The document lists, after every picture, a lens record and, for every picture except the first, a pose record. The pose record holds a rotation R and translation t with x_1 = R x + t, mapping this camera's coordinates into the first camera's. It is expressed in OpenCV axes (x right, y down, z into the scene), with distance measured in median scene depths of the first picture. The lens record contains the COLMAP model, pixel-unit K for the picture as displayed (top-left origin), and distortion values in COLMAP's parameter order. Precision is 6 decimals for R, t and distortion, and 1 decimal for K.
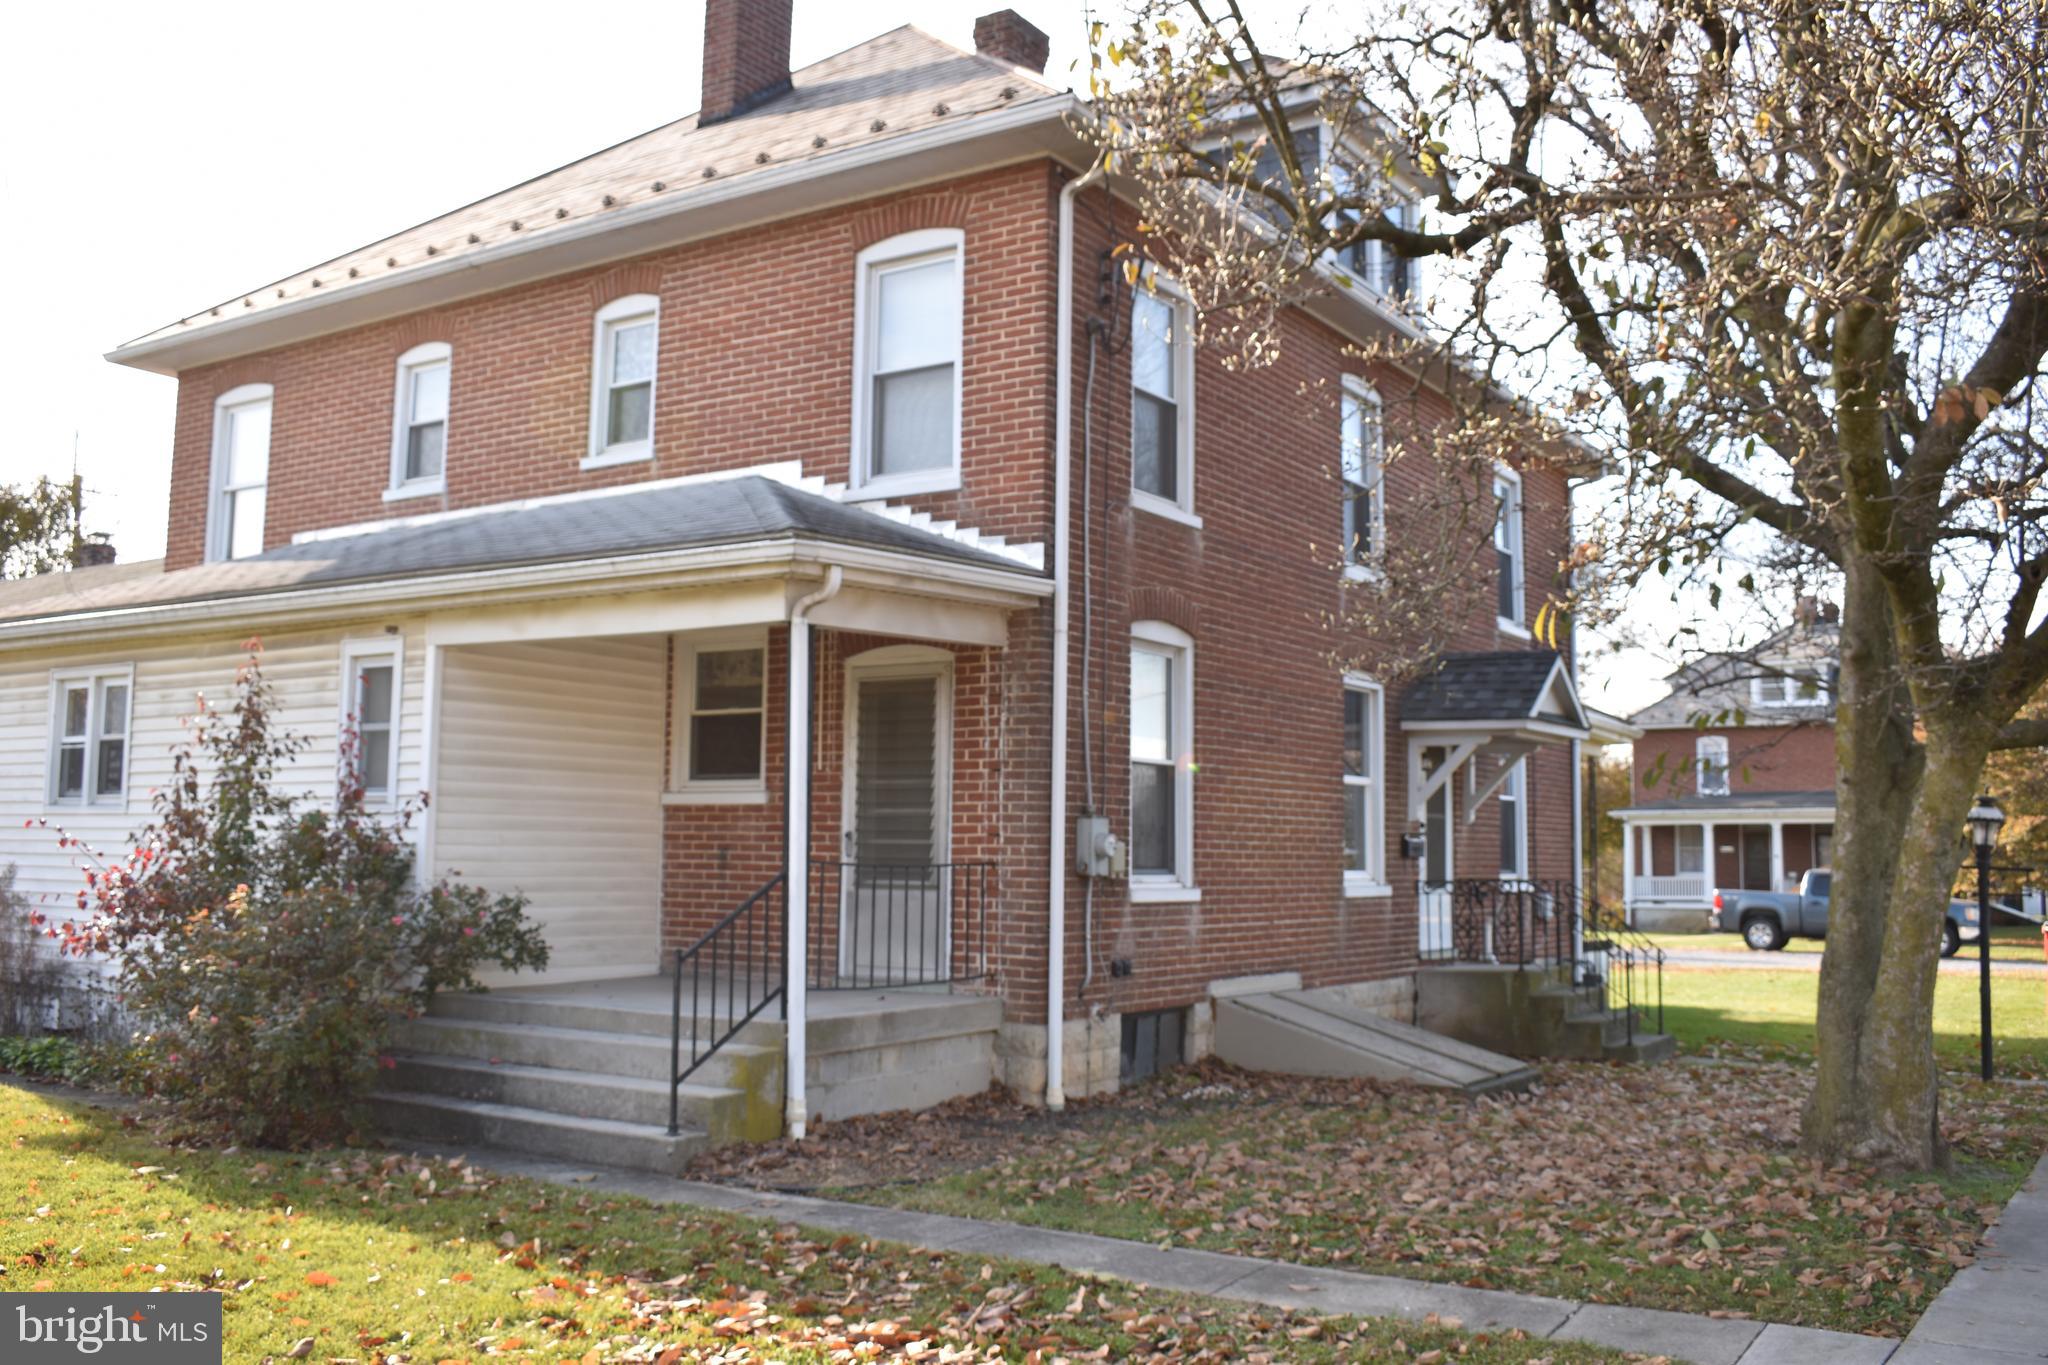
lens RADIAL K [[1887.7, 0, 1020.9], [0, 1887.7, 679.8], [0, 0, 1]] dist [-0.114908, 0.028452]
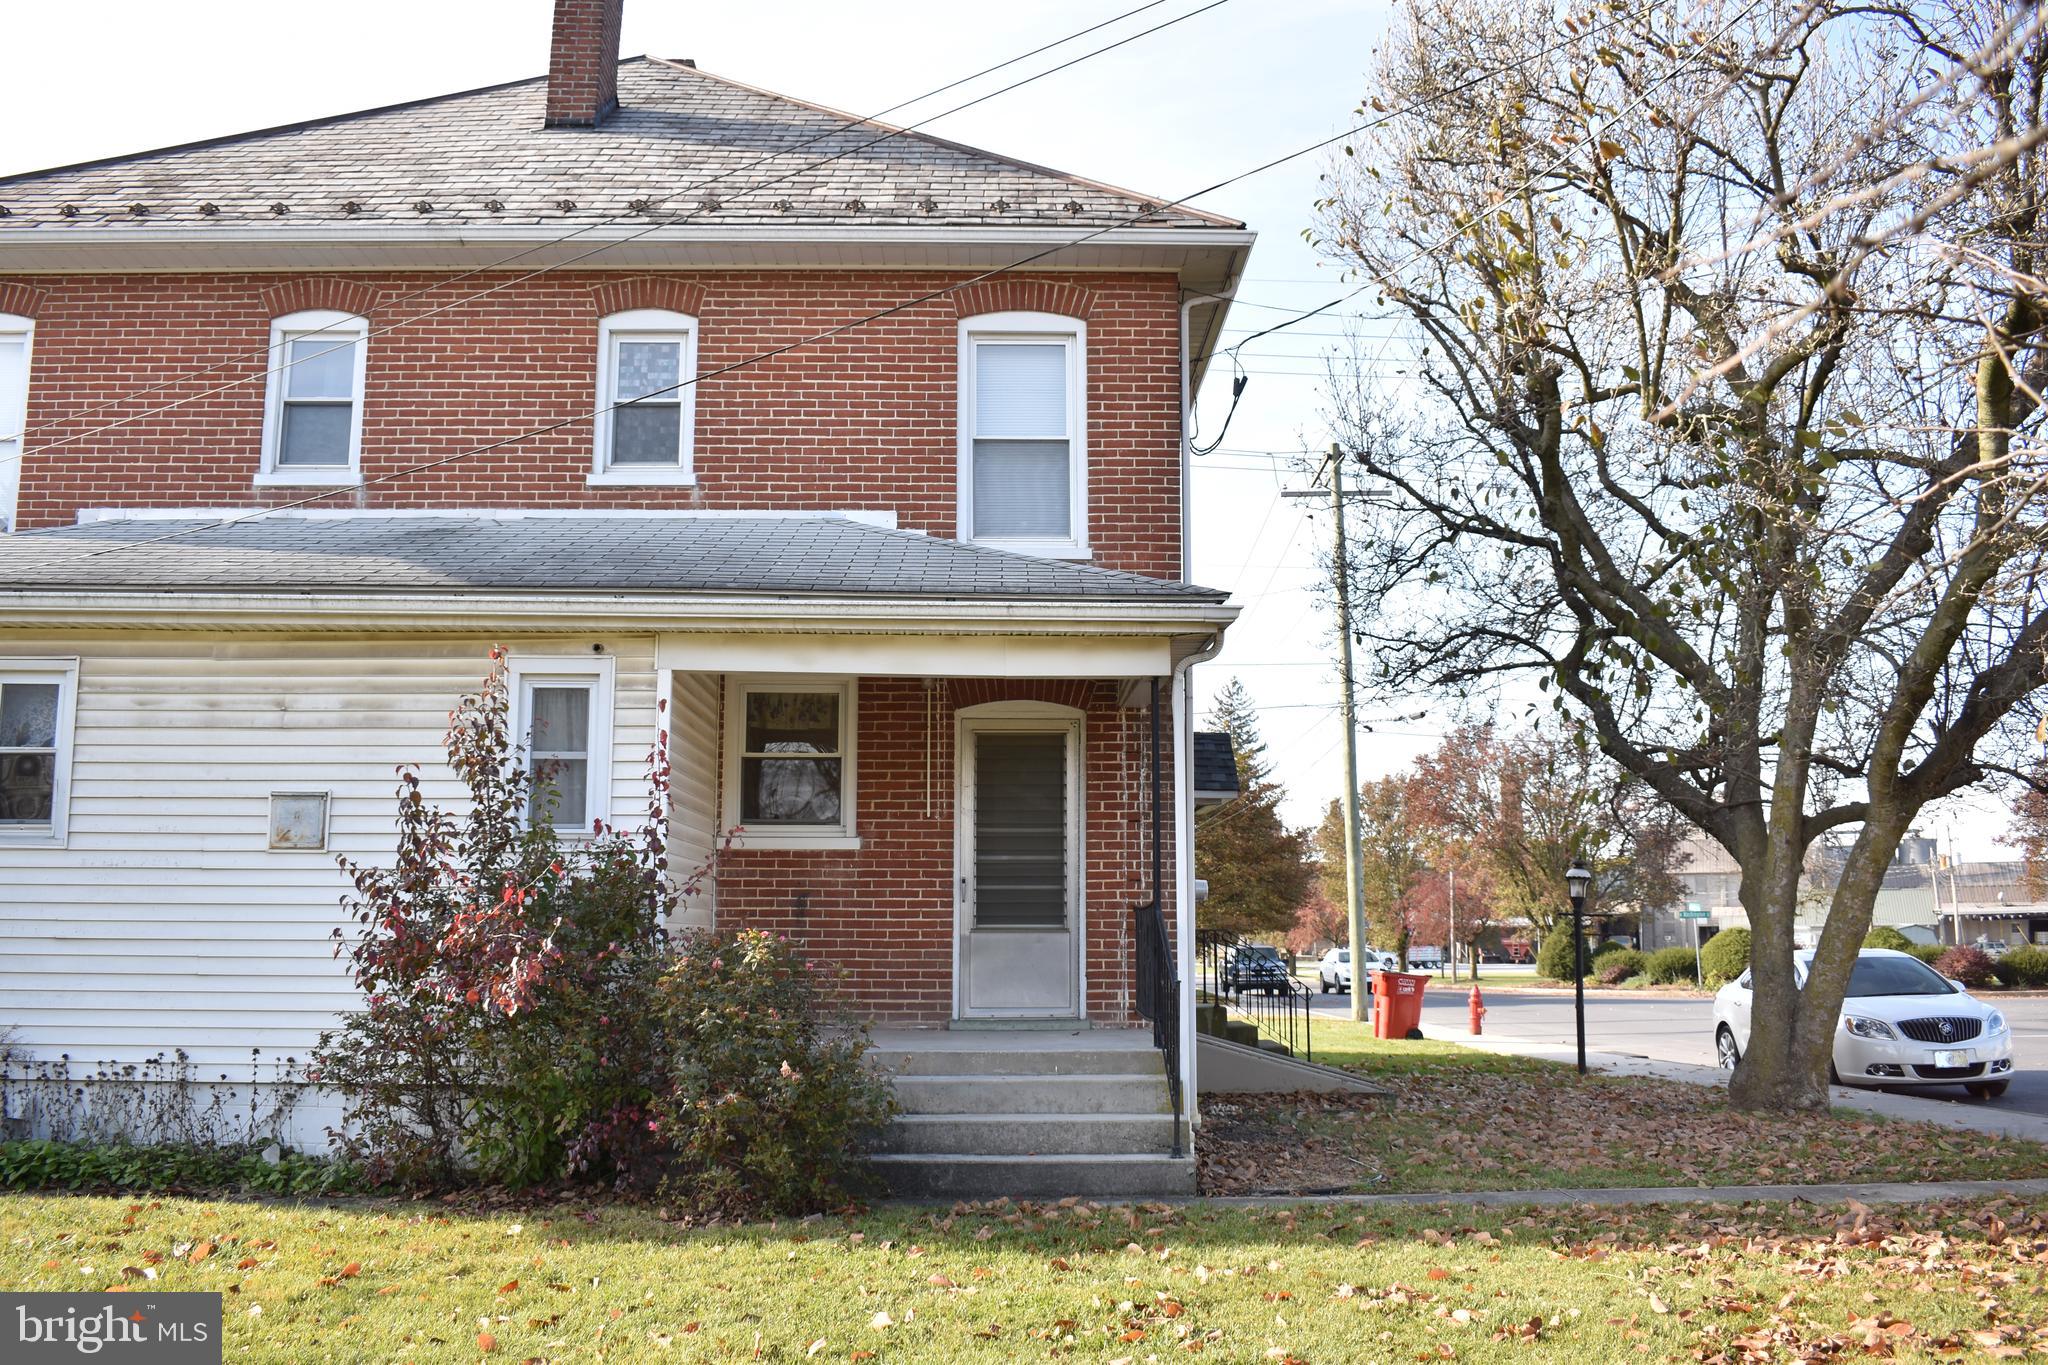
lens RADIAL K [[1887.7, 0, 1020.4], [0, 1887.7, 679.3], [0, 0, 1]] dist [-0.114908, 0.028452]
pose [[0.810519, 0.067830, 0.581772, -0.653712], [-0.045429, 0.997560, -0.053016, 0.024944], [-0.583948, 0.016541, 0.811623, 0.139017]]
